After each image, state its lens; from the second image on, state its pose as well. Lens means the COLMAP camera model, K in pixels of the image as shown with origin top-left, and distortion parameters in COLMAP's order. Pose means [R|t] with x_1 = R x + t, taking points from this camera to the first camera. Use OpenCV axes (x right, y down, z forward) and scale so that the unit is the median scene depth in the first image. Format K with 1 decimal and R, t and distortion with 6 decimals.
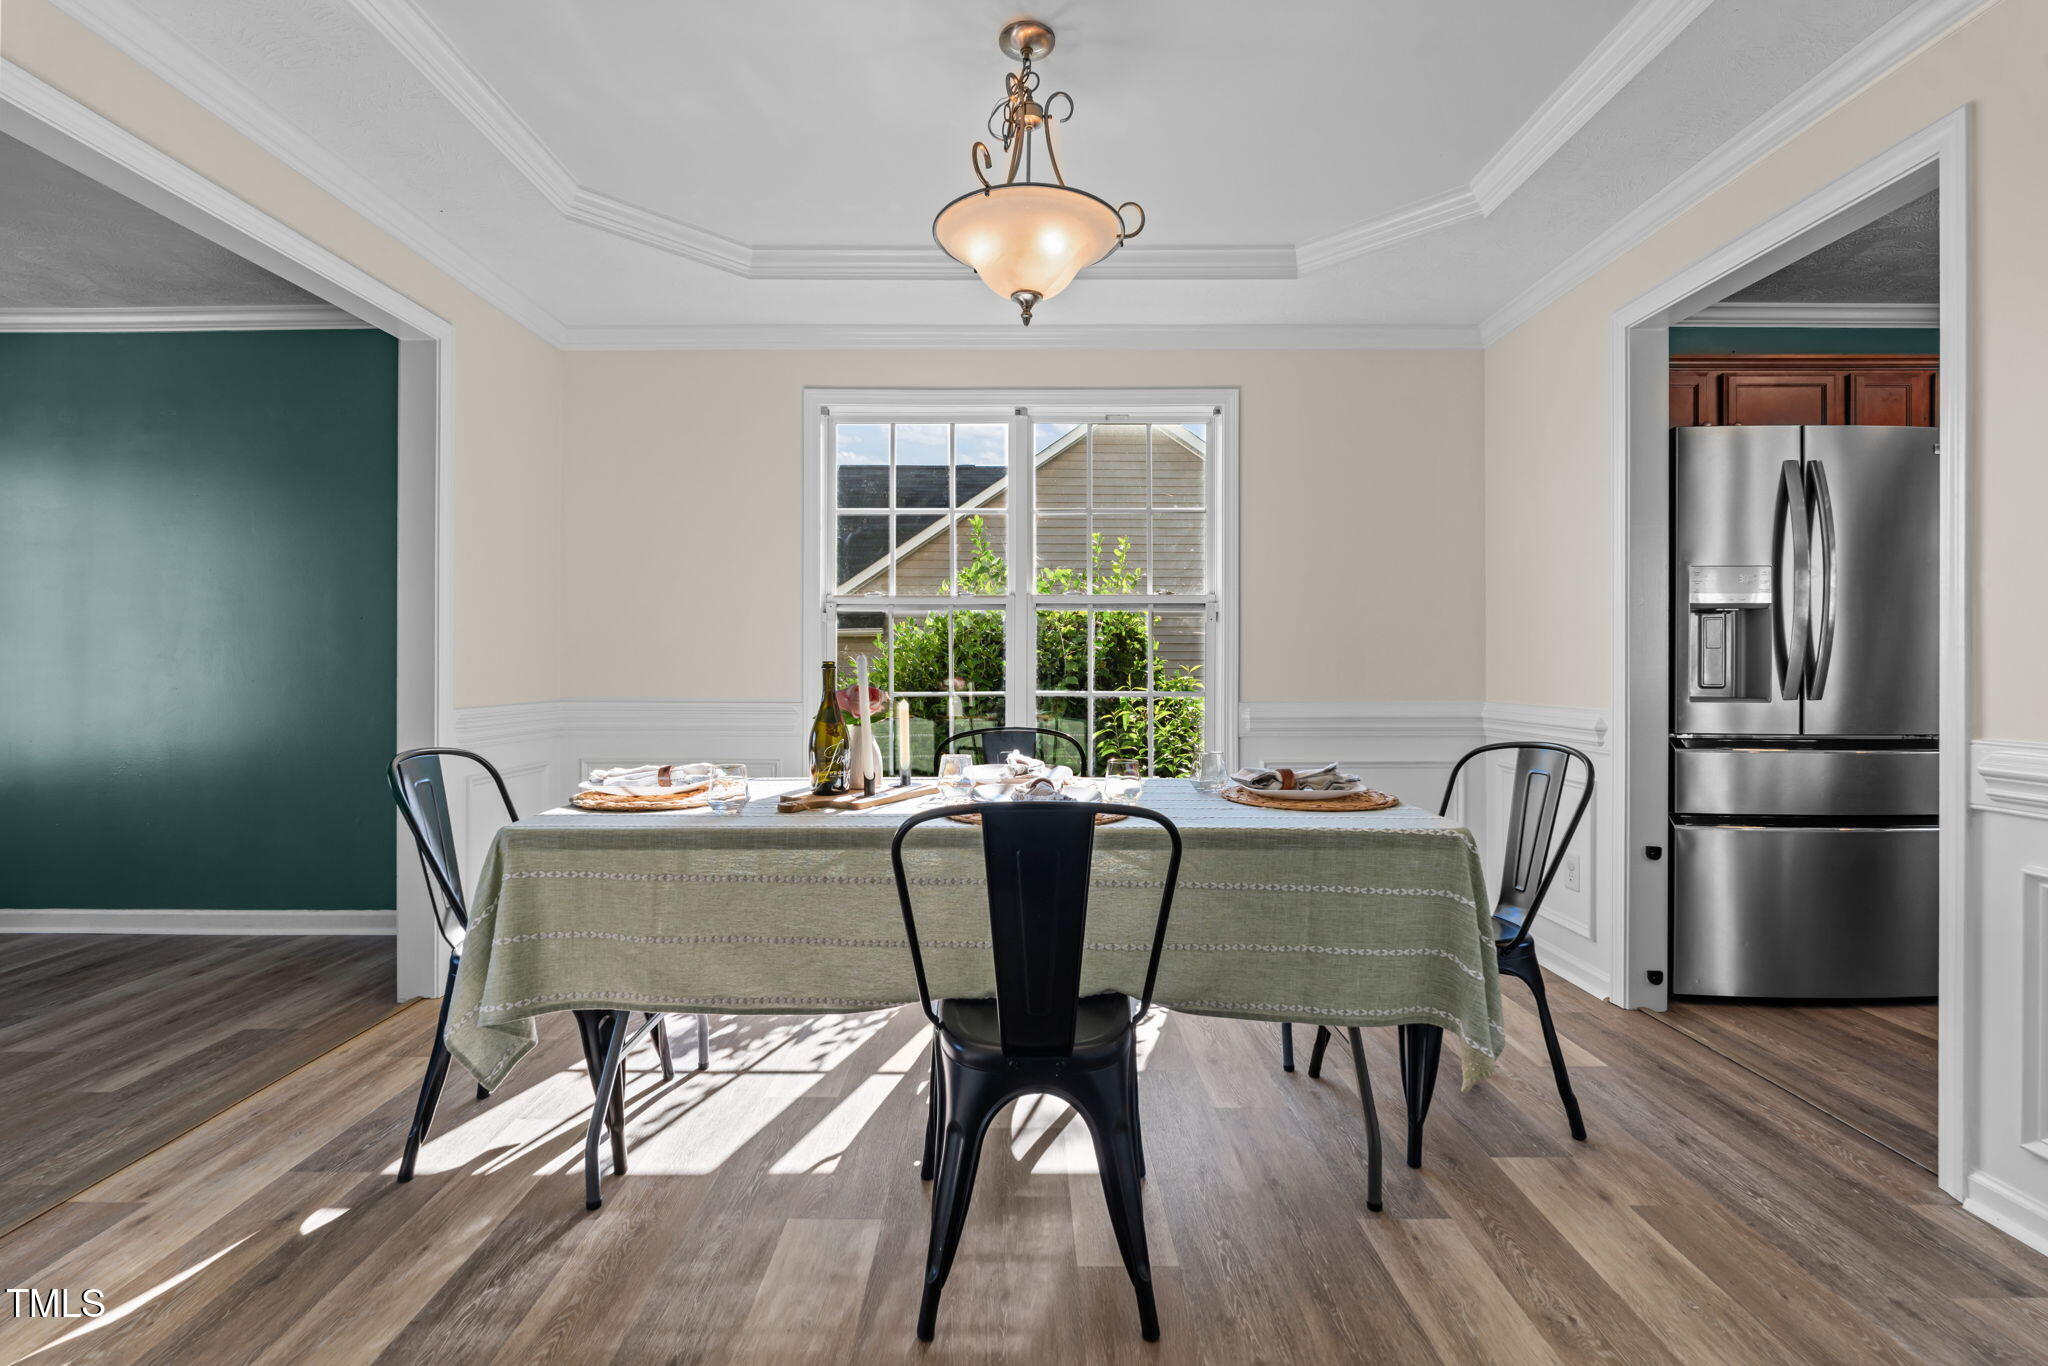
lens RADIAL K [[900.2, 0, 1012.8], [0, 900.2, 655.0], [0, 0, 1]] dist [-0.011326, 0.001574]
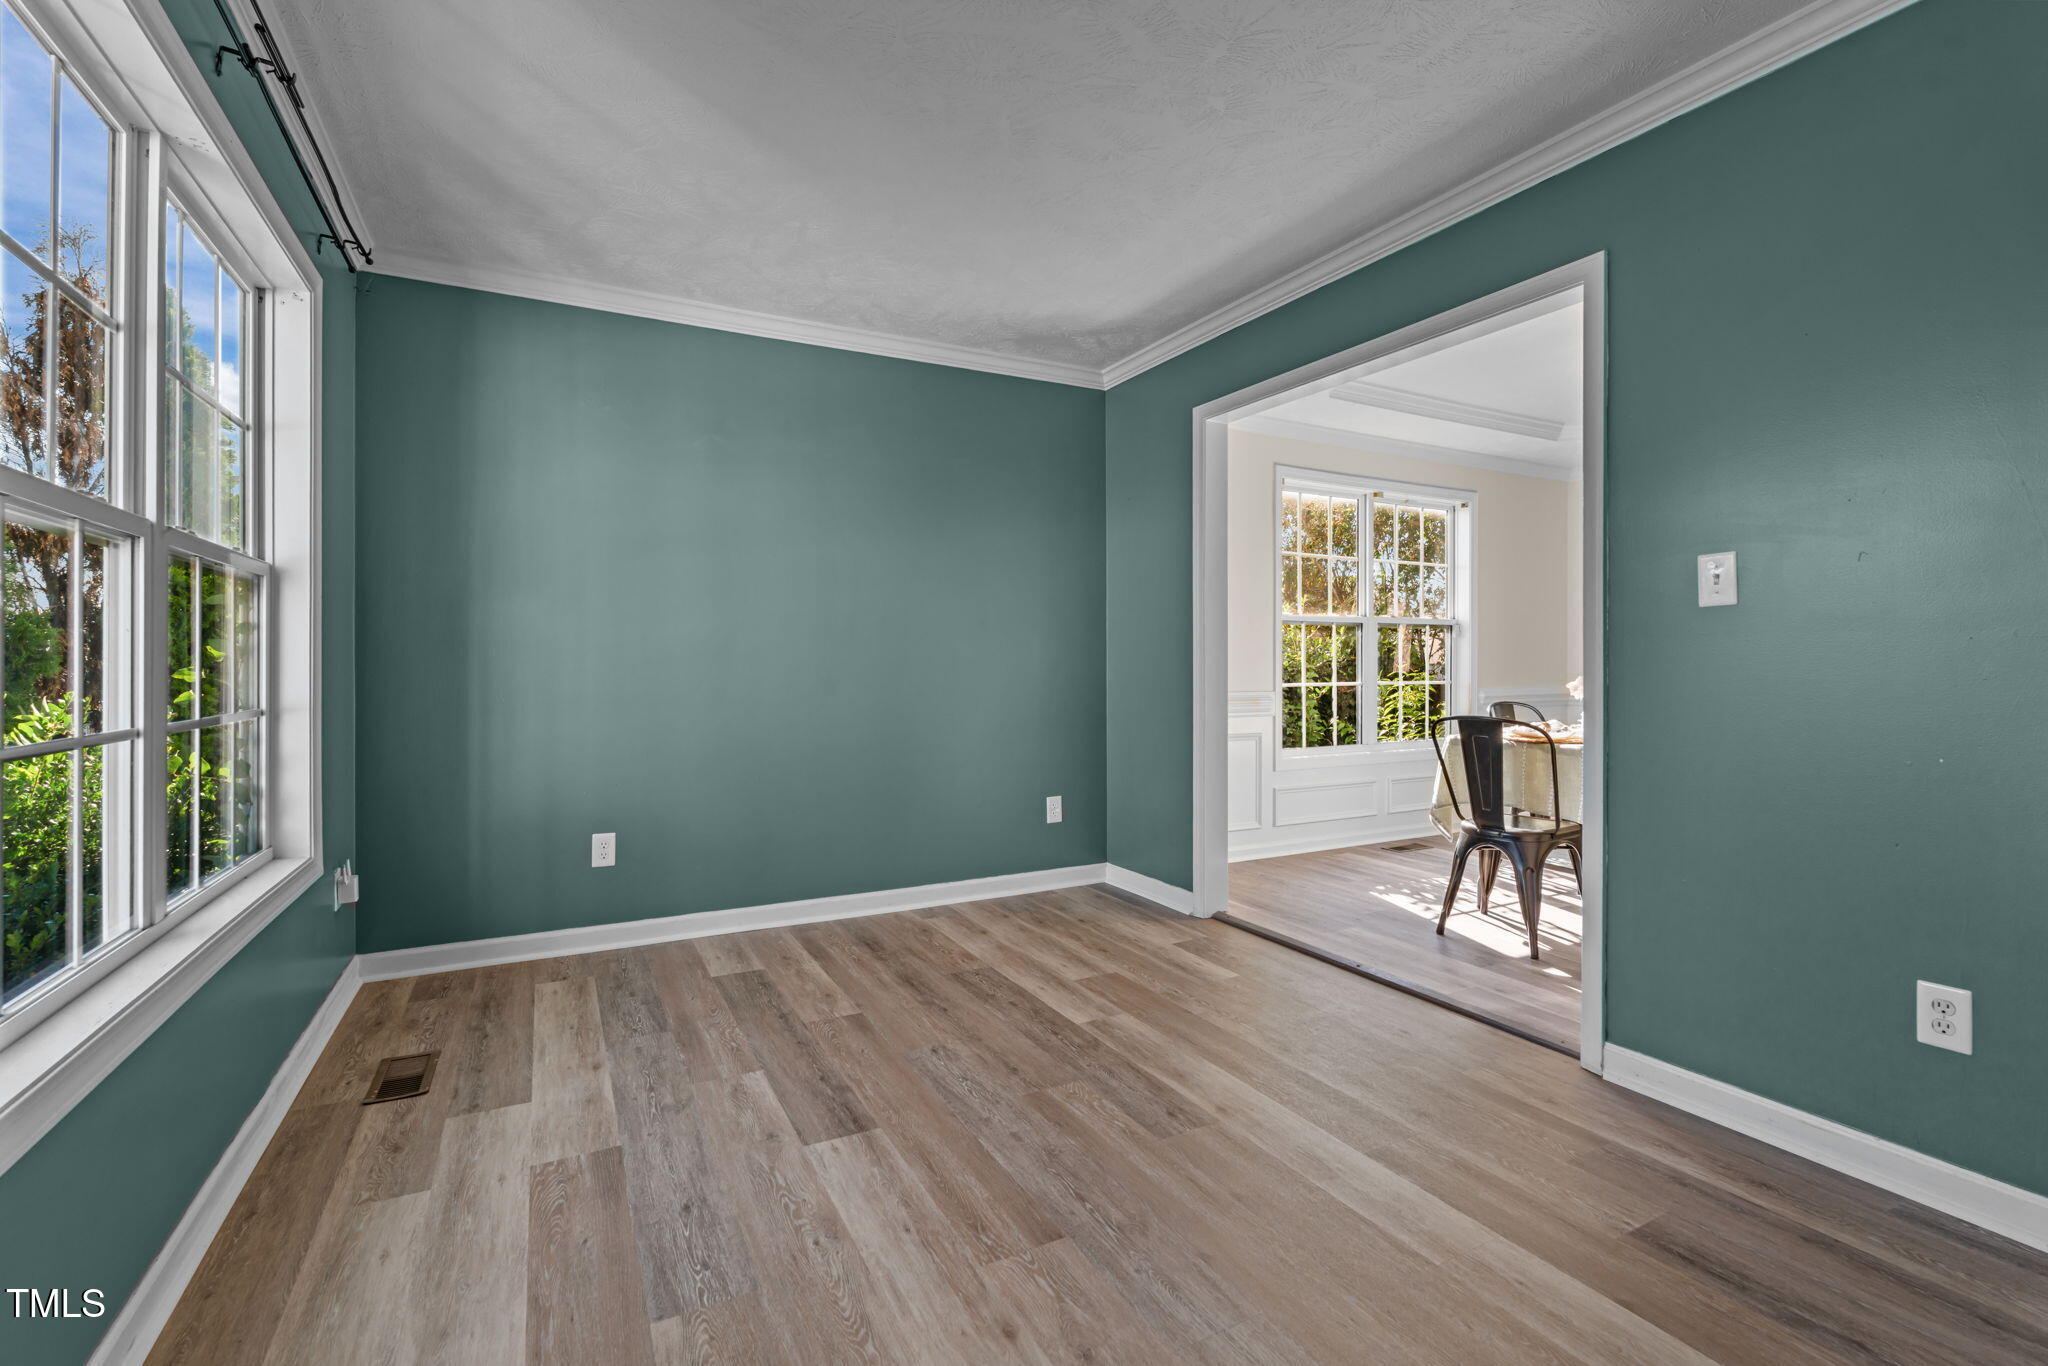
lens RADIAL K [[900.2, 0, 1010.4], [0, 900.2, 665.0], [0, 0, 1]] dist [-0.011326, 0.001574]
pose [[0.887312, -0.001473, 0.461167, -1.724054], [-0.001835, 0.999976, 0.006724, 0.003712], [-0.461165, -0.006812, 0.887288, -0.055693]]
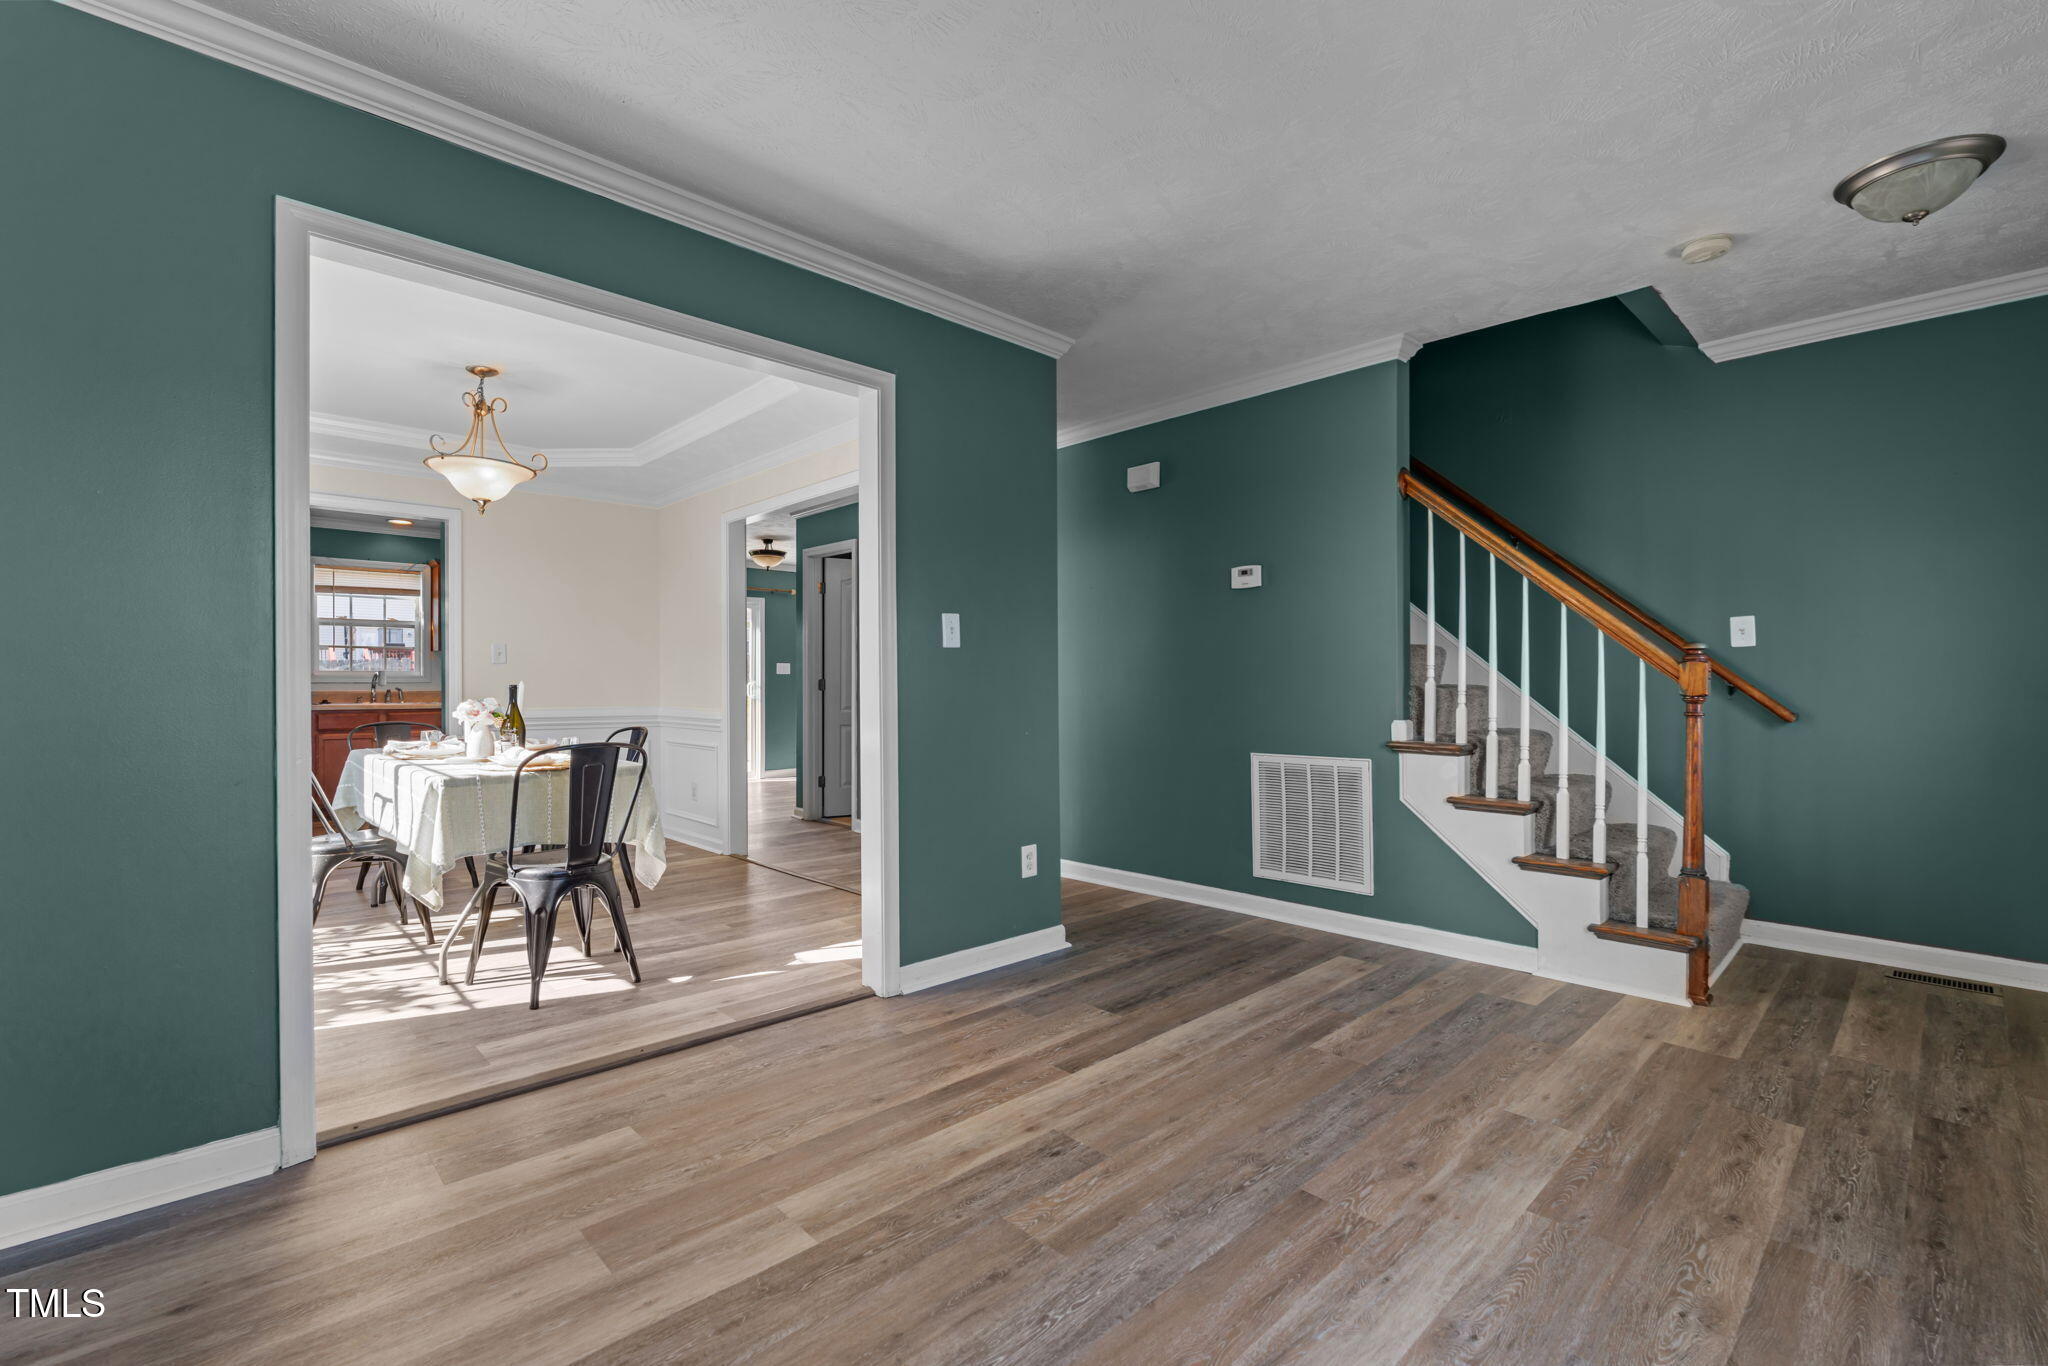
lens RADIAL K [[900.2, 0, 1017.0], [0, 900.2, 680.4], [0, 0, 1]] dist [-0.011326, 0.001574]
pose [[-0.690224, 0.004913, 0.723579, -1.763939], [-0.003732, 0.999939, -0.010350, 0.013624], [-0.723586, -0.009845, -0.690164, 1.203050]]
